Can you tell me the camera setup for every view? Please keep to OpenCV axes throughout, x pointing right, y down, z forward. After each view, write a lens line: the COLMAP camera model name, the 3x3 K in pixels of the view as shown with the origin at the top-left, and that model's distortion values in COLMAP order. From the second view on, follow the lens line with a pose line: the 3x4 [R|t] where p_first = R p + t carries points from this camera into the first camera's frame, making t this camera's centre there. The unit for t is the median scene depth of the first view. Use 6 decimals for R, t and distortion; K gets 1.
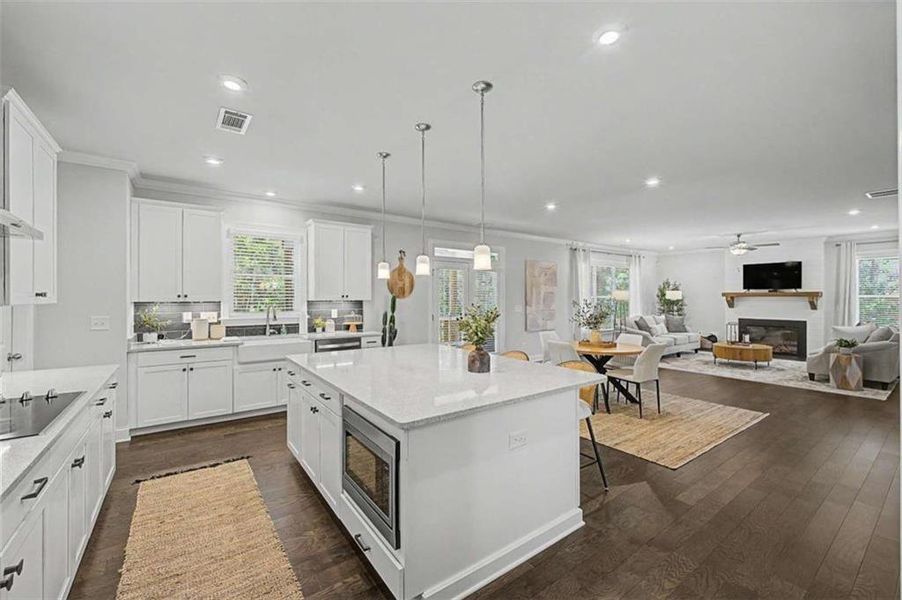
lens RADIAL K [[376.3, 0, 447.6], [0, 376.3, 296.6], [0, 0, 1]] dist [-0.003366, -0.000489]
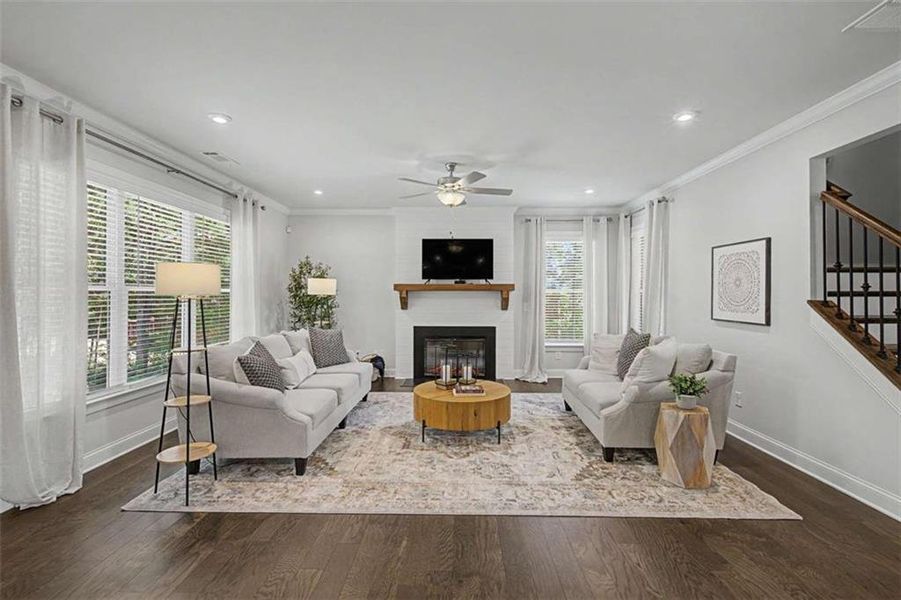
lens RADIAL K [[402.8, 0, 454.6], [0, 402.8, 293.6], [0, 0, 1]] dist [0.001593, -0.000271]
pose [[0.599997, 0.004380, 0.799991, 0.337518], [-0.002028, 0.999990, -0.003954, 0.007901], [-0.800000, 0.000750, 0.599999, 0.649267]]
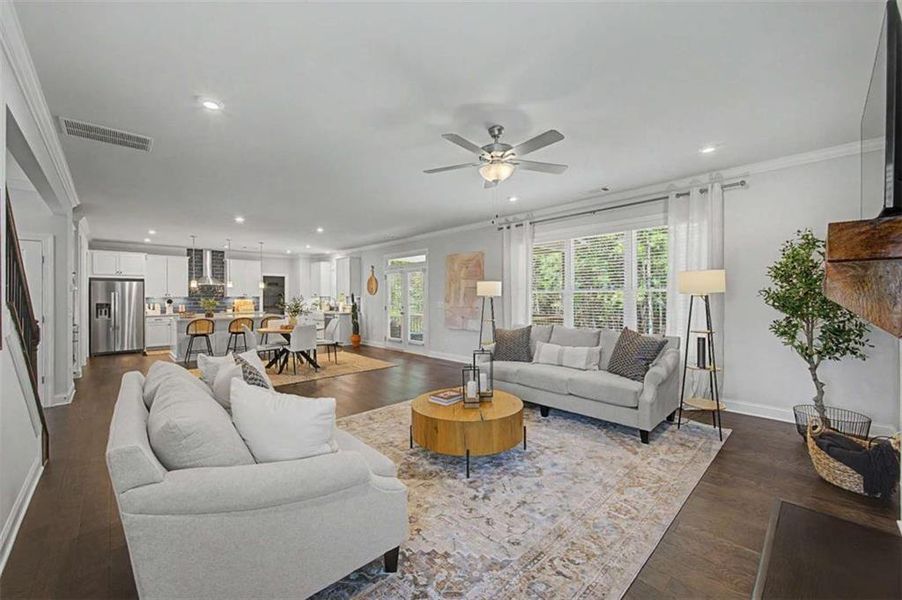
lens RADIAL K [[355.9, 0, 452.1], [0, 355.9, 297.1], [0, 0, 1]] dist [0.002940, -0.001200]
pose [[0.137493, -0.001111, -0.990502, 1.102200], [0.004457, 0.999990, -0.000503, 0.011337], [0.990493, -0.004345, 0.137496, 0.864076]]
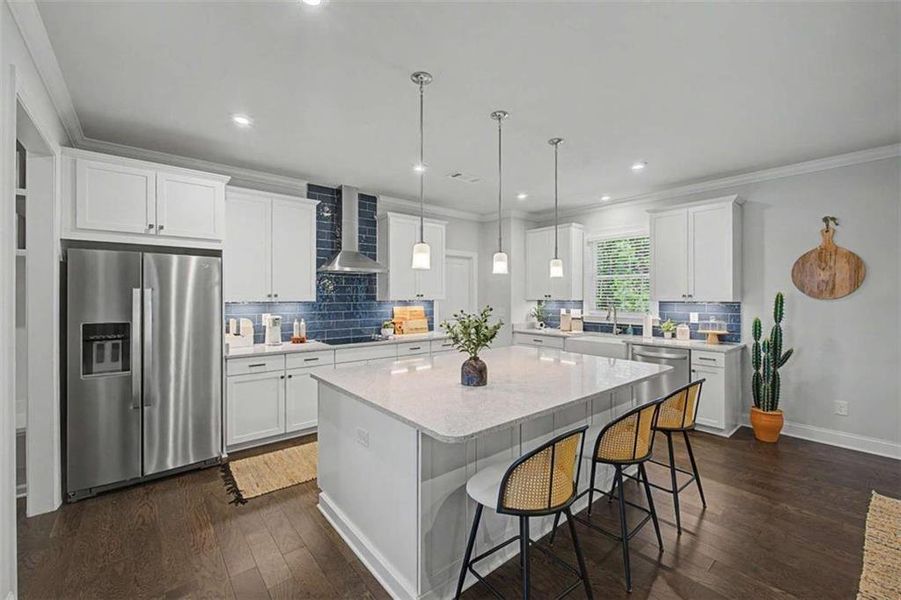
lens RADIAL K [[355.5, 0, 435.8], [0, 355.5, 295.7], [0, 0, 1]] dist [0.002940, -0.001200]
pose [[0.088818, -0.001093, -0.996047, 0.280261], [-0.000600, 0.999999, -0.001151, -0.000380], [0.996048, 0.000700, 0.088818, 0.266680]]
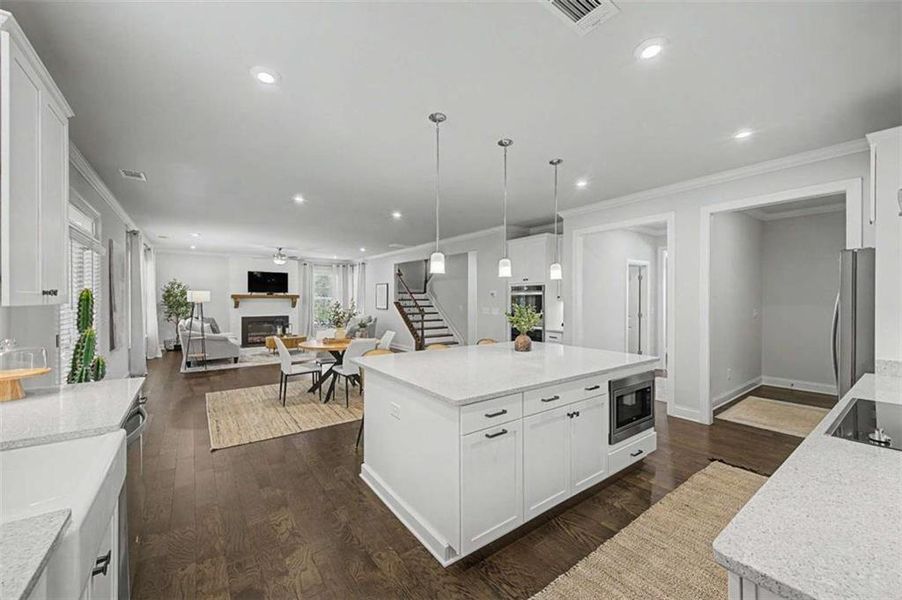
lens RADIAL K [[355.9, 0, 457.1], [0, 355.9, 303.1], [0, 0, 1]] dist [0.002940, -0.001200]
pose [[-0.015526, -0.011784, 0.999810, -0.399051], [-0.000162, 0.999931, 0.011783, 0.002215], [-0.999879, 0.000021, -0.015527, 0.413720]]
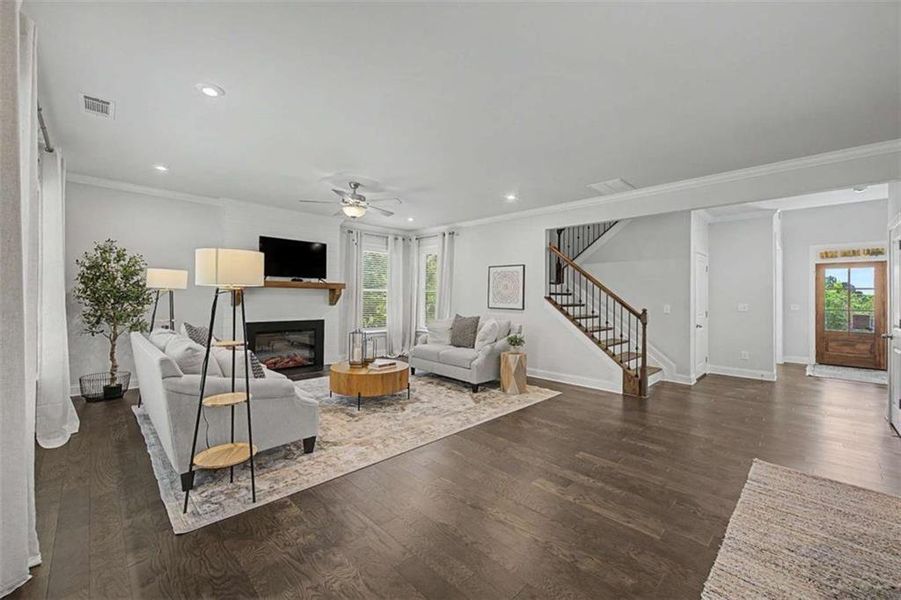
lens RADIAL K [[355.5, 0, 451.6], [0, 355.5, 296.3], [0, 0, 1]] dist [0.002940, -0.001200]
pose [[-0.156522, 0.001486, 0.987673, 0.177487], [-0.012074, 0.999921, -0.003418, 0.015580], [-0.987601, -0.012461, -0.156491, 0.897061]]
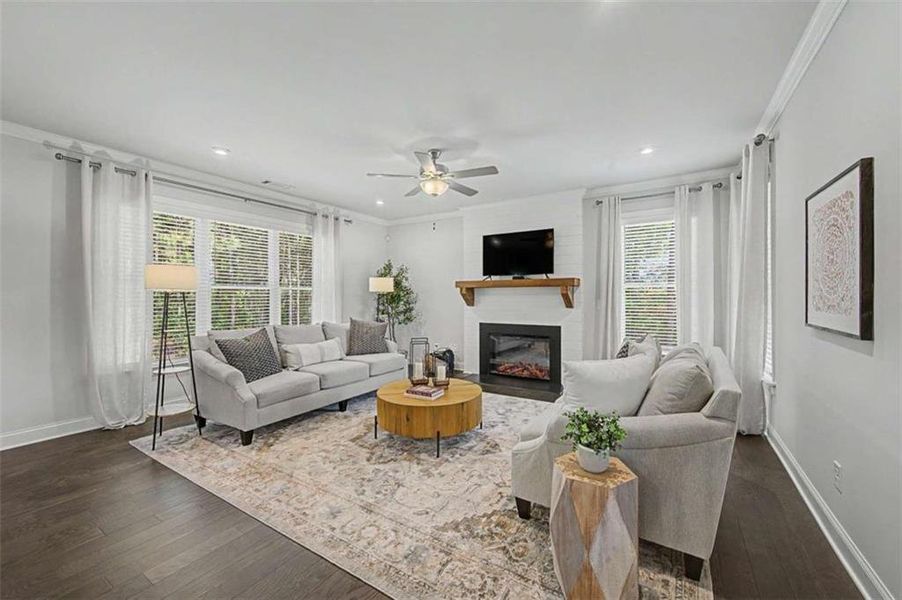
lens RADIAL K [[355.9, 0, 455.6], [0, 355.9, 294.3], [0, 0, 1]] dist [0.002940, -0.001200]
pose [[0.924752, 0.000179, 0.380569, 0.605969], [0.002263, 0.999980, -0.005968, 0.016323], [-0.380563, 0.006380, 0.924733, 0.552979]]
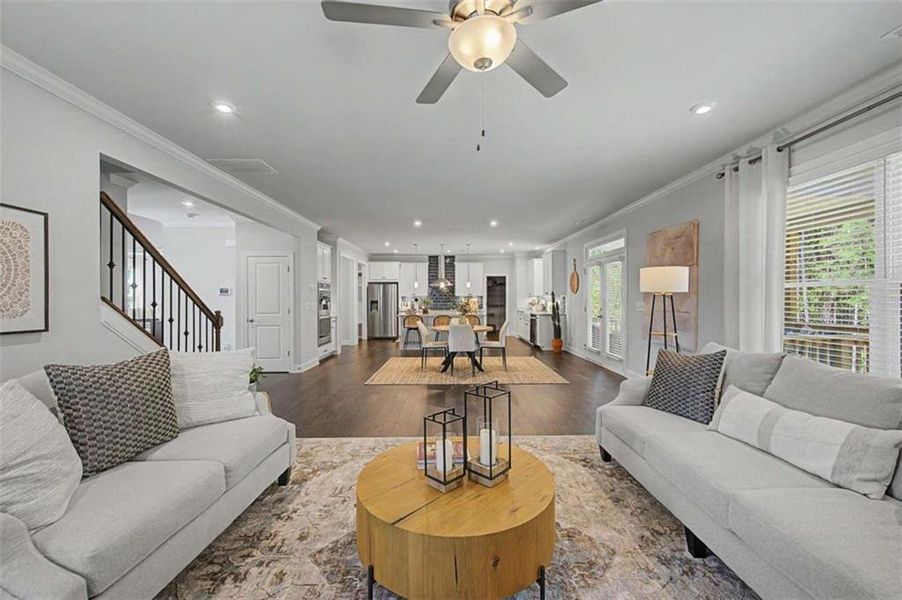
lens RADIAL K [[355.9, 0, 449.9], [0, 355.9, 300.7], [0, 0, 1]] dist [0.002940, -0.001200]
pose [[-0.580544, 0.007948, -0.814190, 0.909305], [0.003554, 0.999968, 0.007228, 0.014312], [0.814221, 0.001303, -0.580554, 1.055725]]
